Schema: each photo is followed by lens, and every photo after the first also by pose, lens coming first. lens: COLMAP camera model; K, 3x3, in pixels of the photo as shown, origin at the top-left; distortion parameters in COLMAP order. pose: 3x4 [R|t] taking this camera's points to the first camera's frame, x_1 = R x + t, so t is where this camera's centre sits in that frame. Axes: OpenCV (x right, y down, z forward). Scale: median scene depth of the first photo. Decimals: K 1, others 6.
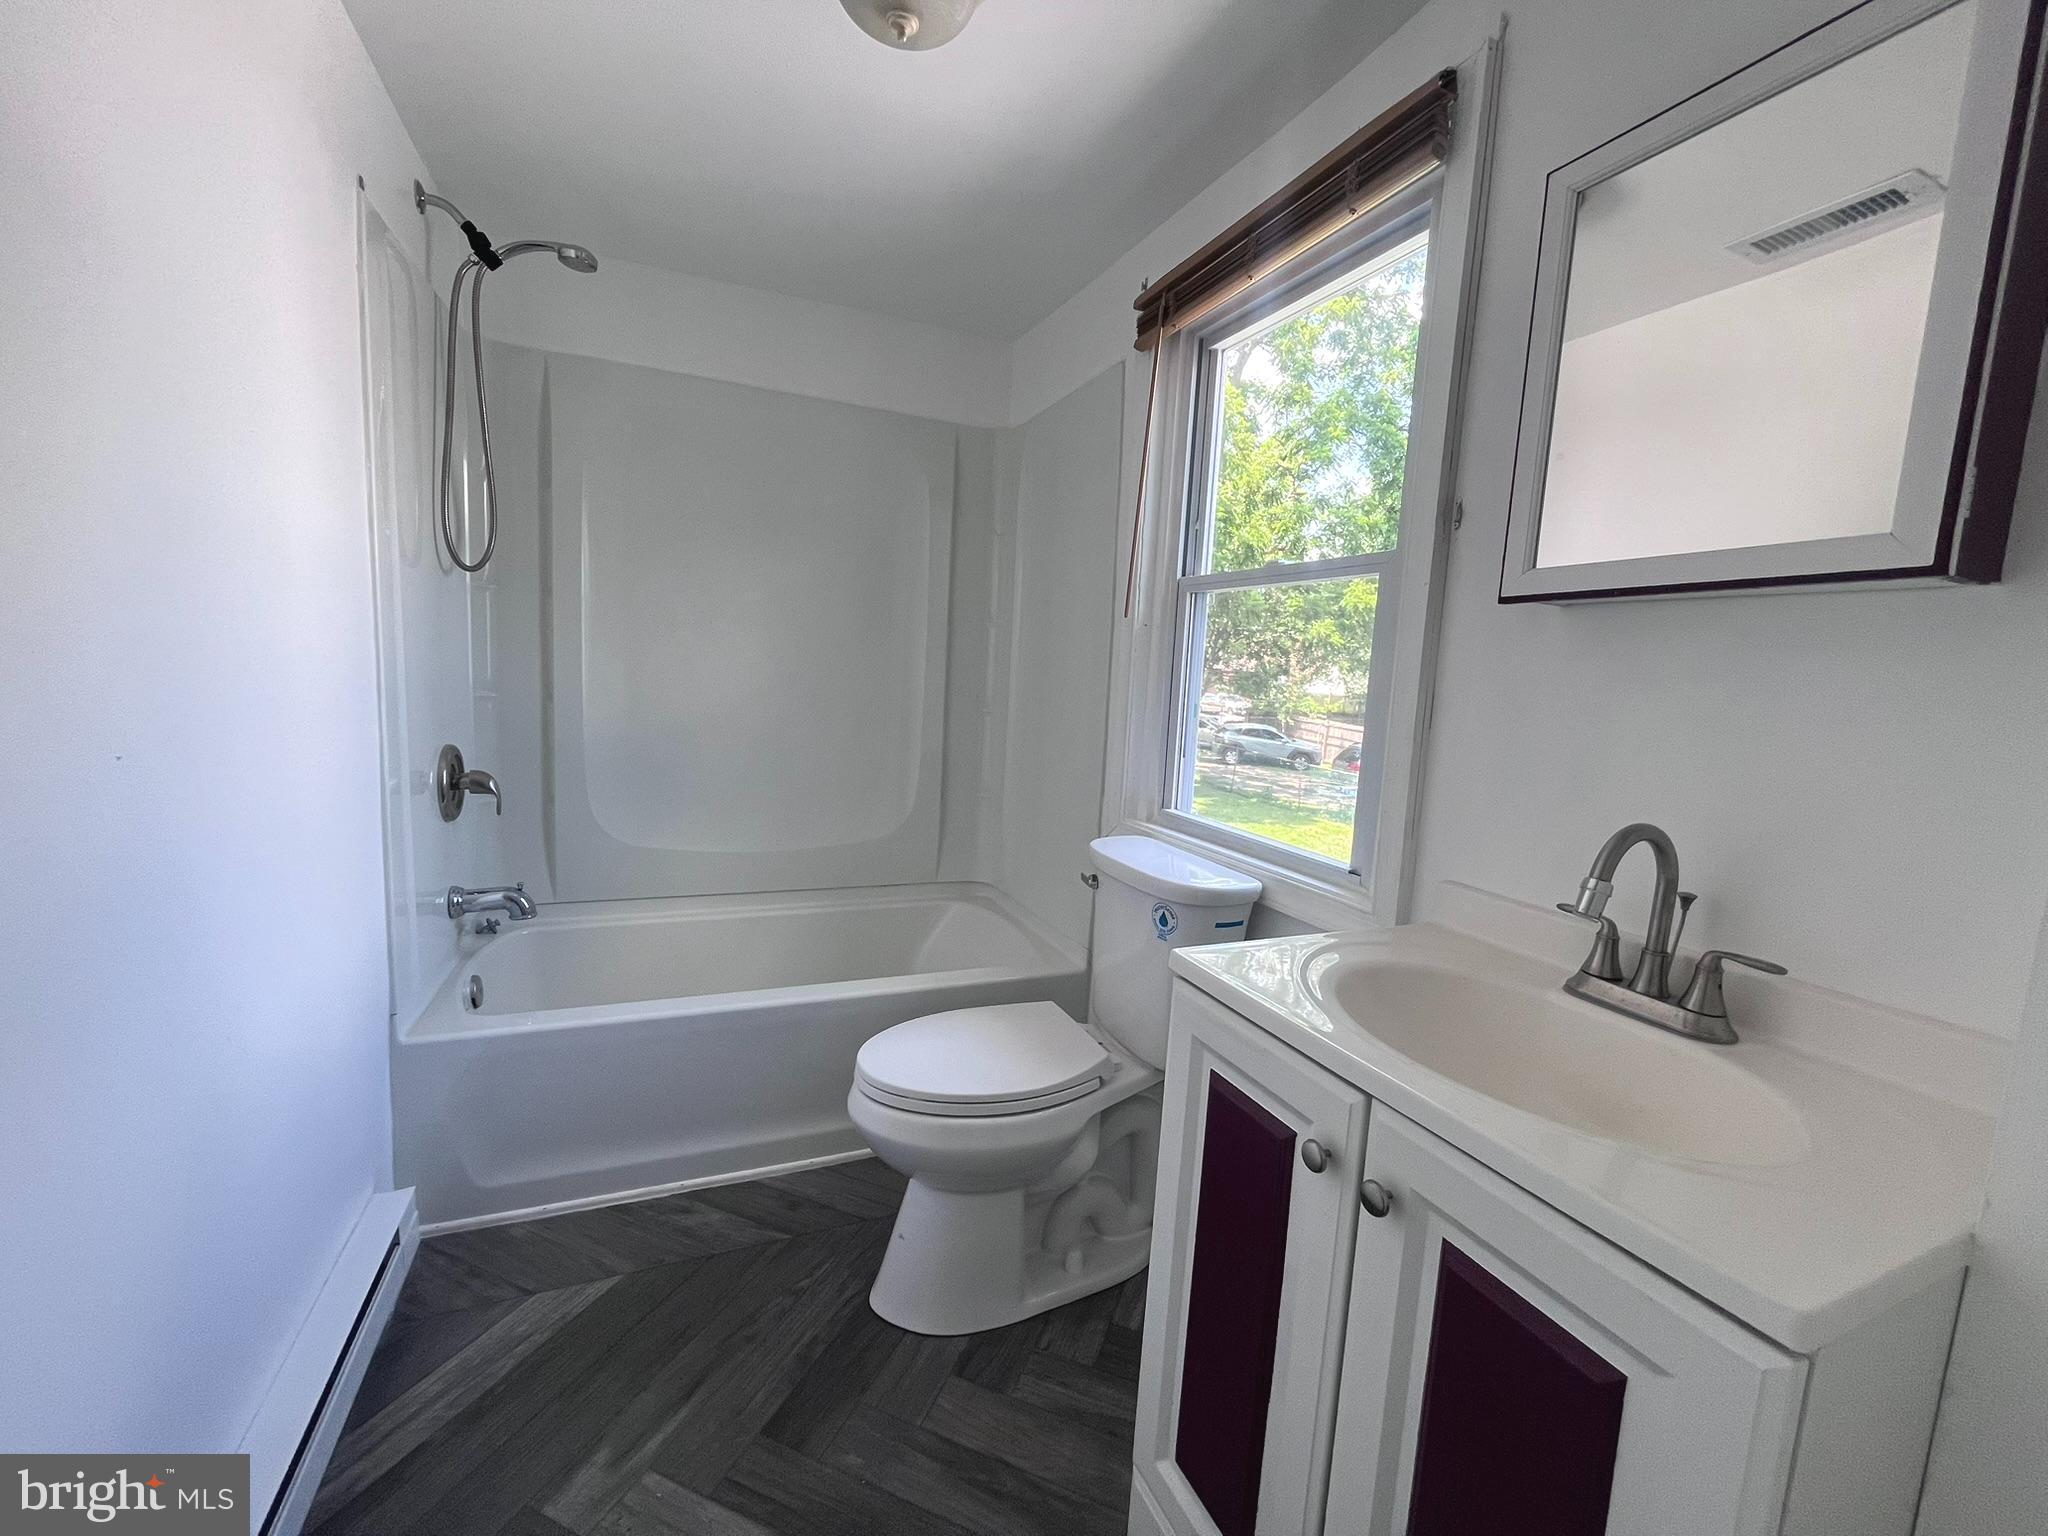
lens RADIAL K [[821.9, 0, 1023.7], [0, 821.9, 765.6], [0, 0, 1]] dist [-0.001434, -0.001084]
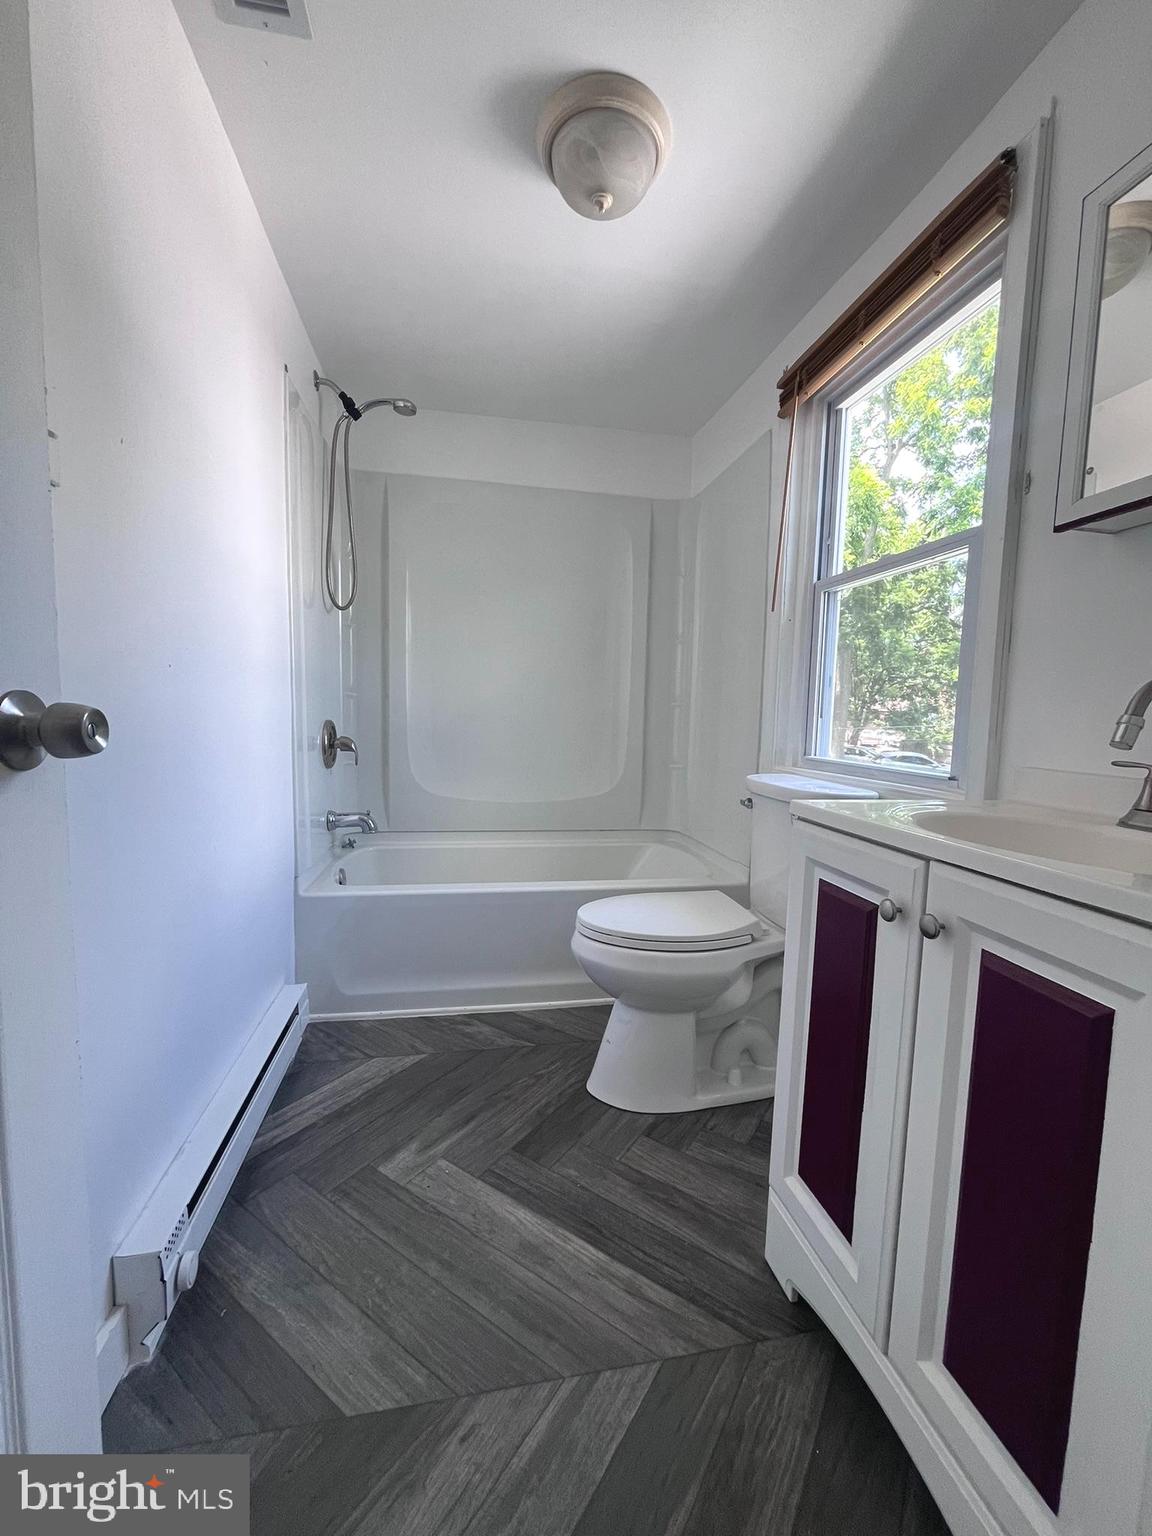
lens RADIAL K [[616.4, 0, 579.0], [0, 616.4, 773.8], [0, 0, 1]] dist [-0.001434, -0.001084]
pose [[0.975881, -0.008074, -0.218154, 0.037209], [0.001443, 0.999533, -0.030539, 0.137988], [0.218298, 0.029487, 0.975436, -0.063460]]
